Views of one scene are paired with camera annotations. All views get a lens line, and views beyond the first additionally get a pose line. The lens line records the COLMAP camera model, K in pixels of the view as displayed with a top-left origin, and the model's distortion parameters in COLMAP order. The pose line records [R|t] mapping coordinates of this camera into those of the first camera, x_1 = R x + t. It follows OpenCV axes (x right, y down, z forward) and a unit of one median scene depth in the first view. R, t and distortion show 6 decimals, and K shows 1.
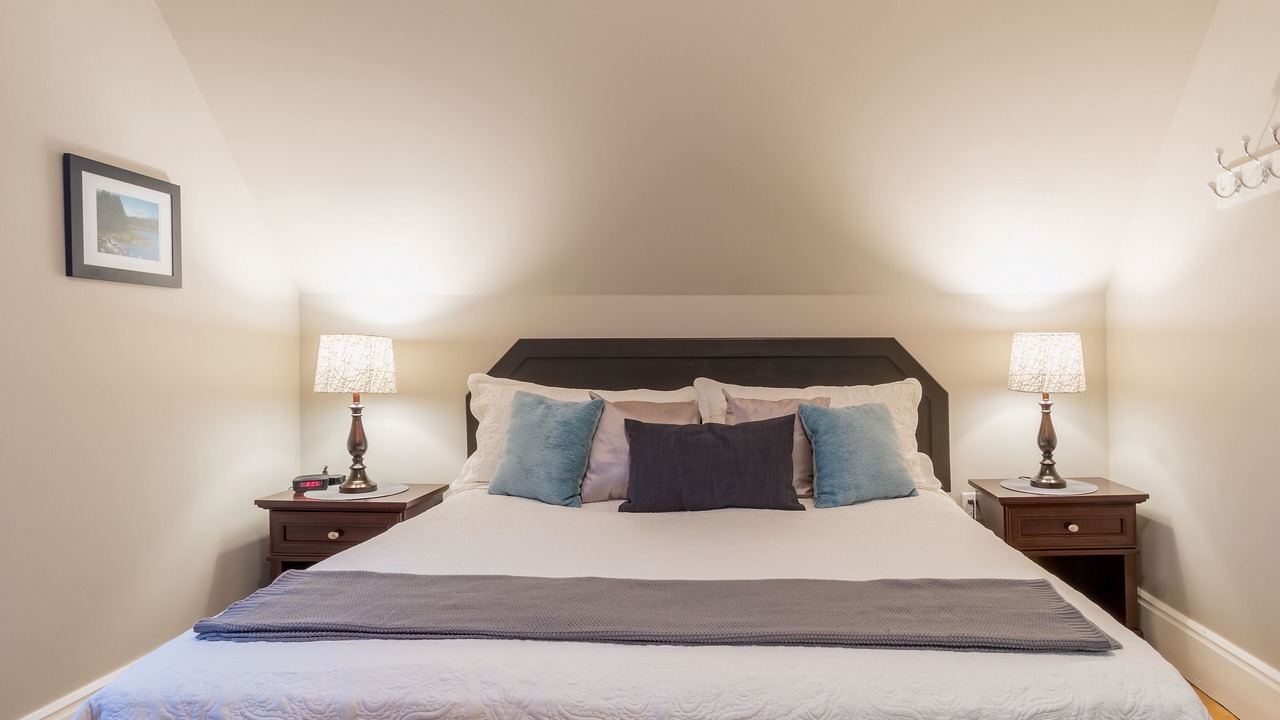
lens RADIAL K [[723.0, 0, 640.0], [0, 723.0, 360.0], [0, 0, 1]] dist [0.011679, -0.000540]
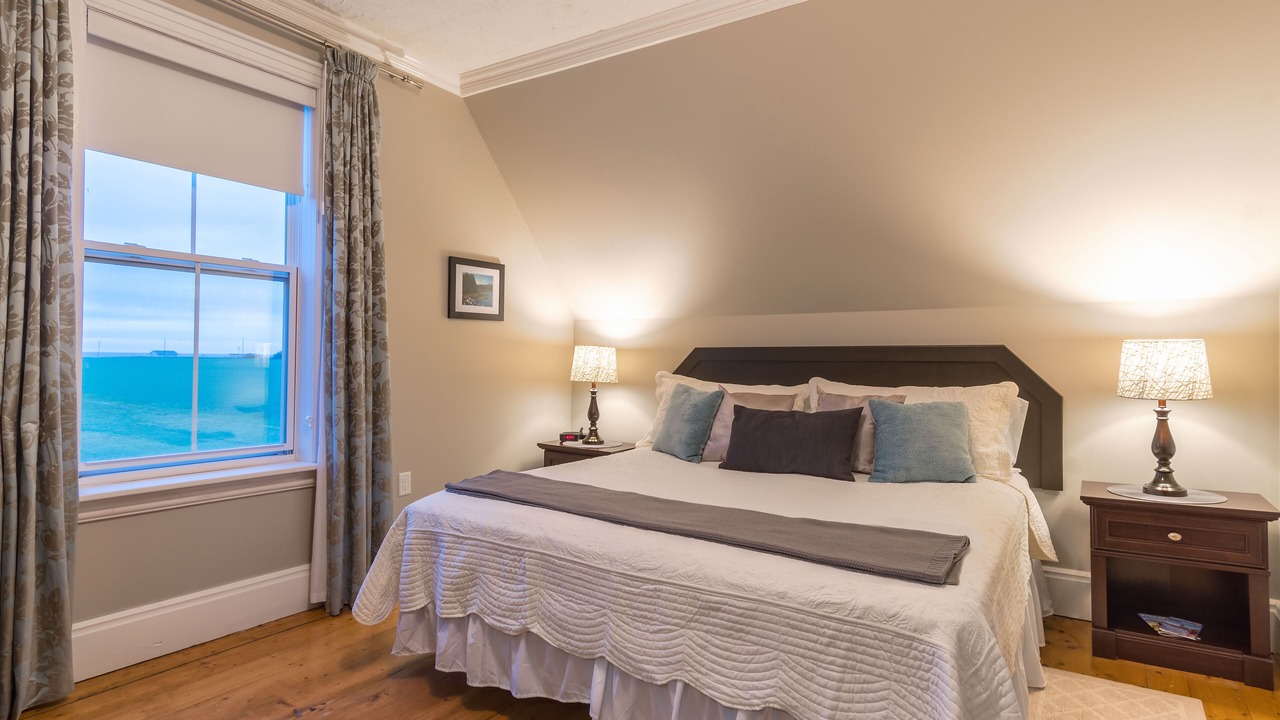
lens RADIAL K [[663.4, 0, 626.8], [0, 663.4, 340.9], [0, 0, 1]] dist [0.014604, -0.000342]
pose [[0.833824, -0.010109, -0.551938, 0.487079], [-0.007496, 0.999533, -0.029633, -0.002831], [0.551980, 0.028846, 0.833358, -0.186351]]
